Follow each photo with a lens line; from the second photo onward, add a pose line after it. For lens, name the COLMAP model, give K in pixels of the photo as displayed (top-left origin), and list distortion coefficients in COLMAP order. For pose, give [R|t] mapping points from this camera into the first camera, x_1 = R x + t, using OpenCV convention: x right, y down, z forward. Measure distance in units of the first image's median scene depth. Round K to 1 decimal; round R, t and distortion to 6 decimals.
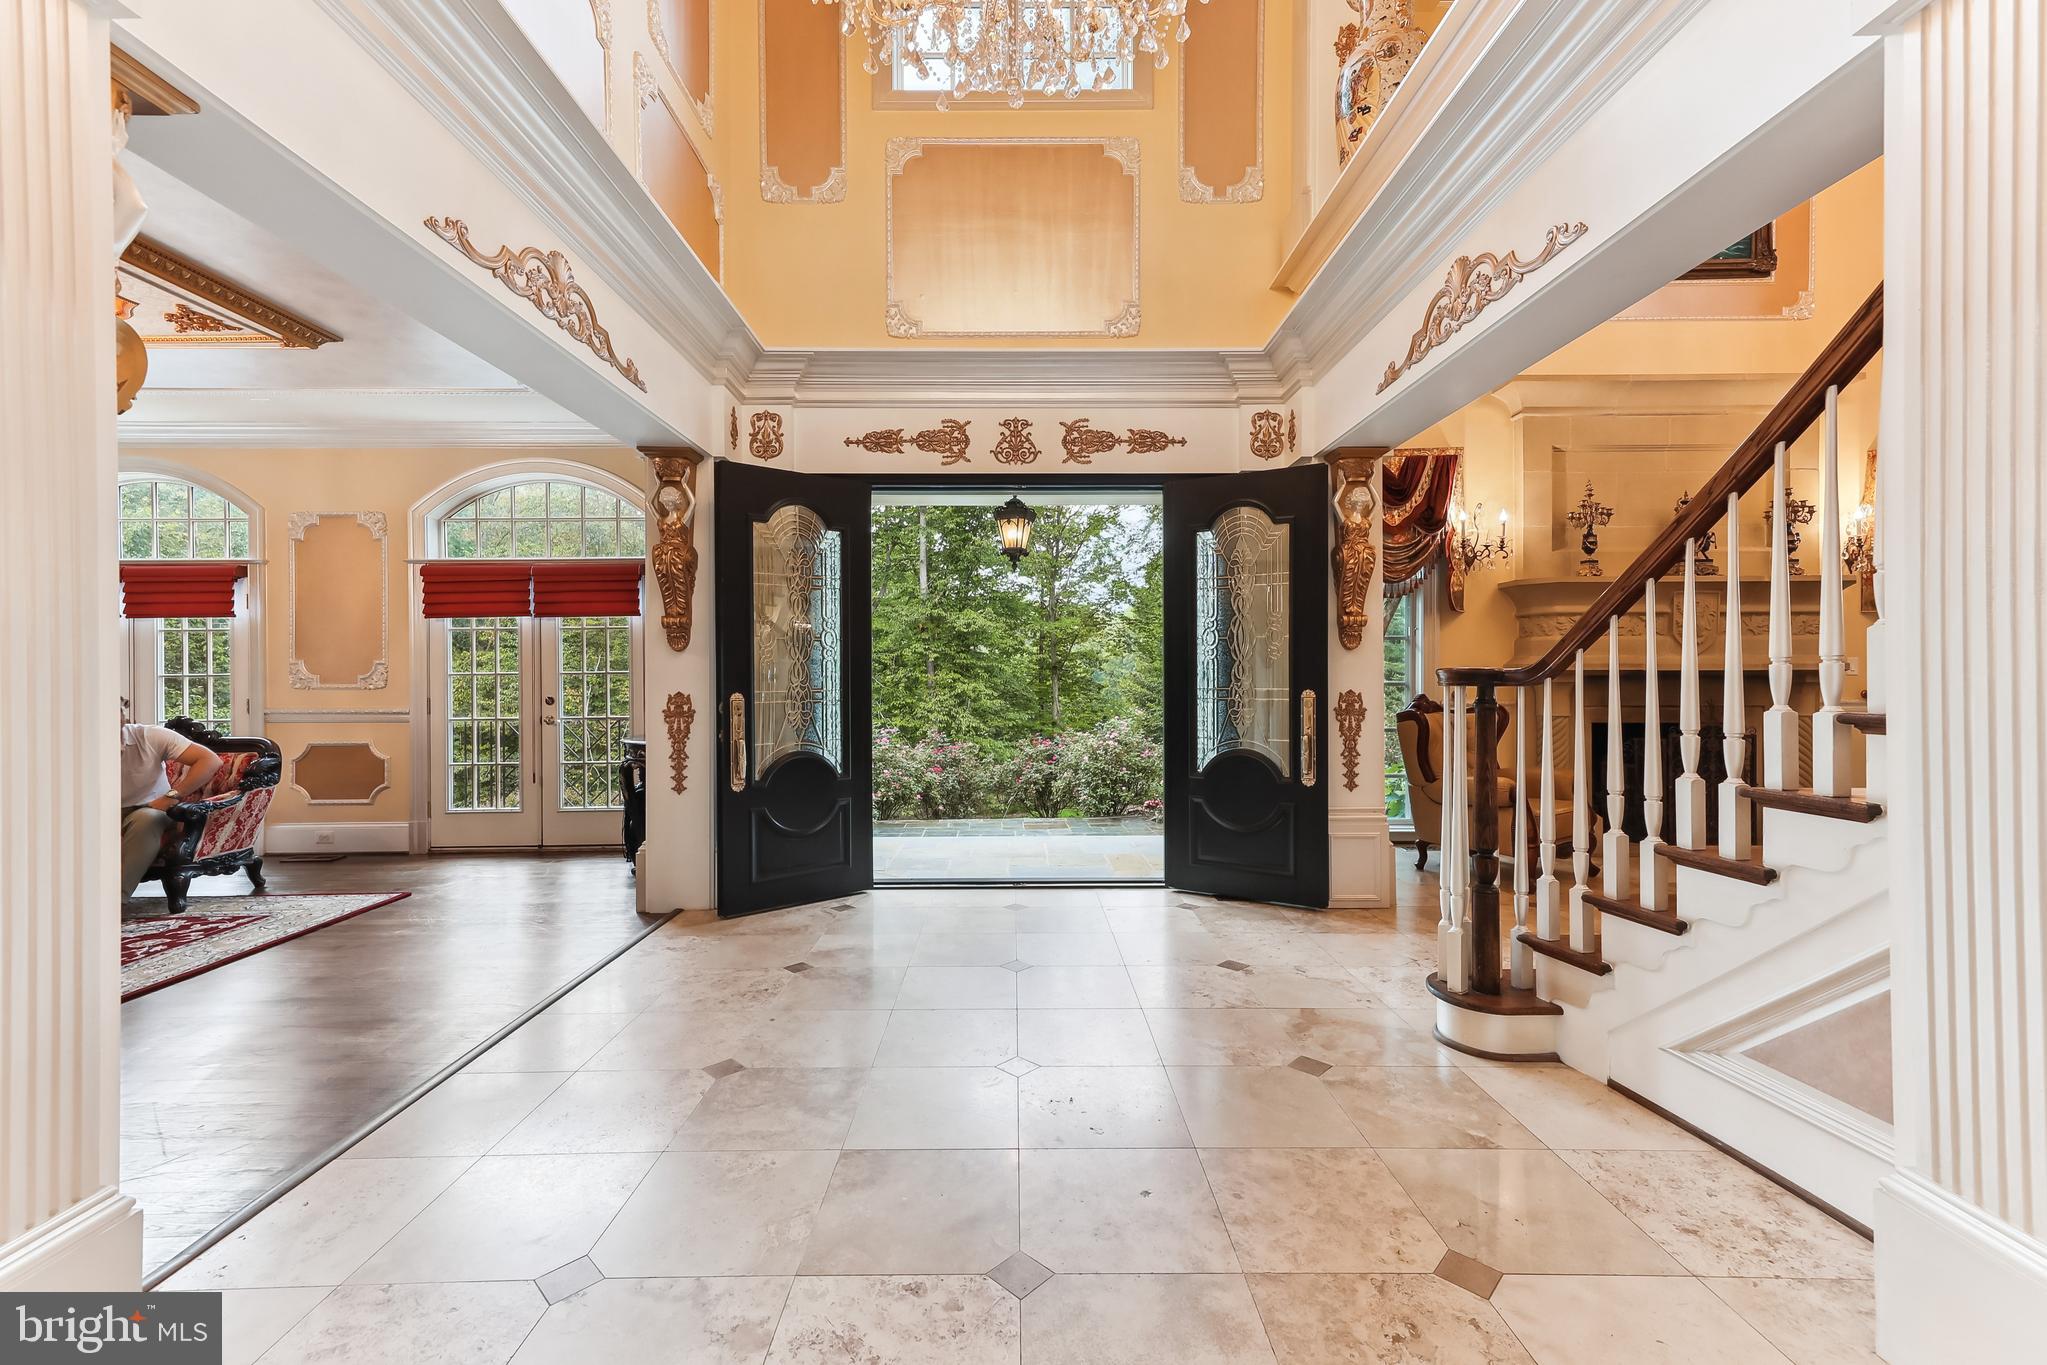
lens RADIAL K [[813.3, 0, 1024.6], [0, 813.3, 677.6], [0, 0, 1]] dist [0.016744, 0.000151]
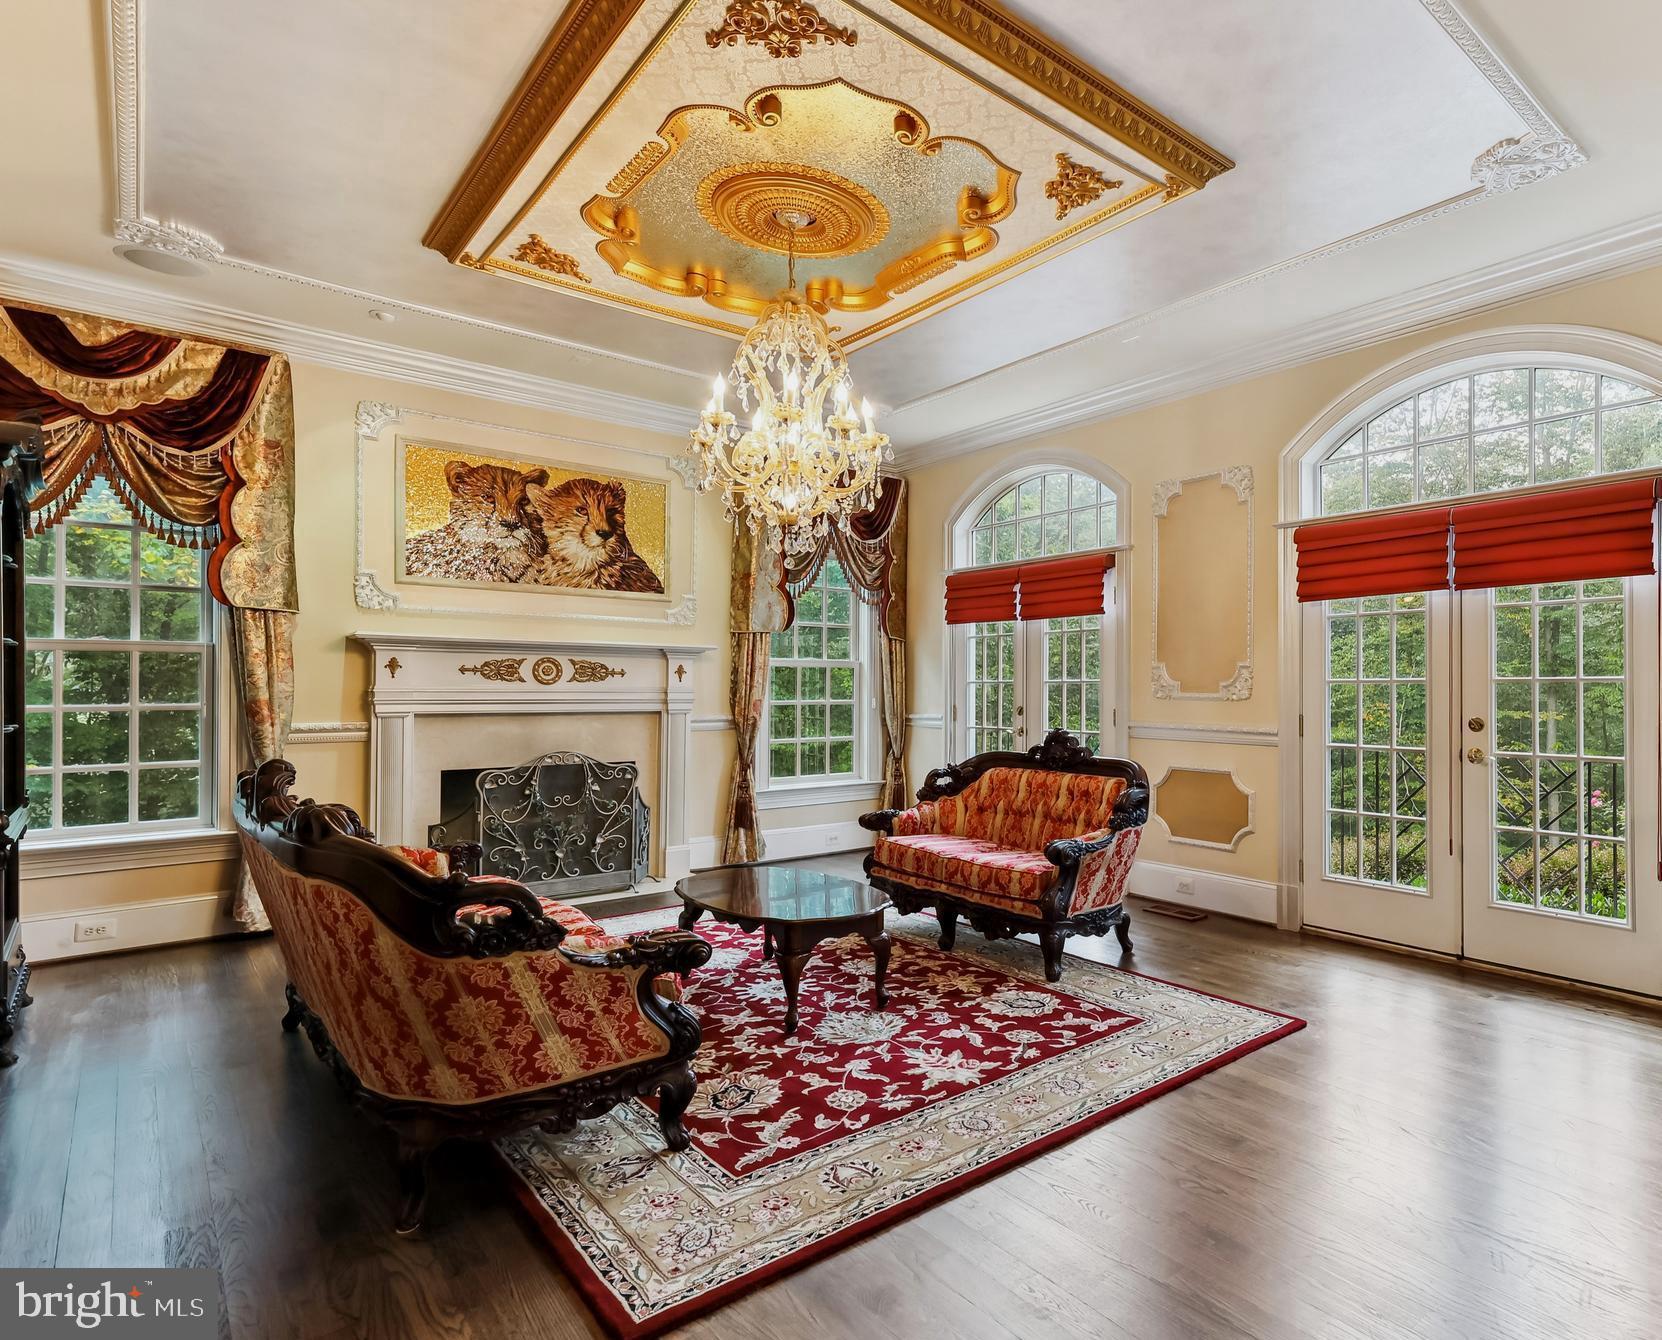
lens RADIAL K [[1075.6, 0, 831.0], [0, 1075.6, 670.0], [0, 0, 1]] dist [0.000487, 0.000088]
pose [[0.533195, -0.005014, -0.845977, -0.158316], [-0.009647, 0.999881, -0.012006, 0.001699], [0.845937, 0.014563, 0.533084, 0.160458]]
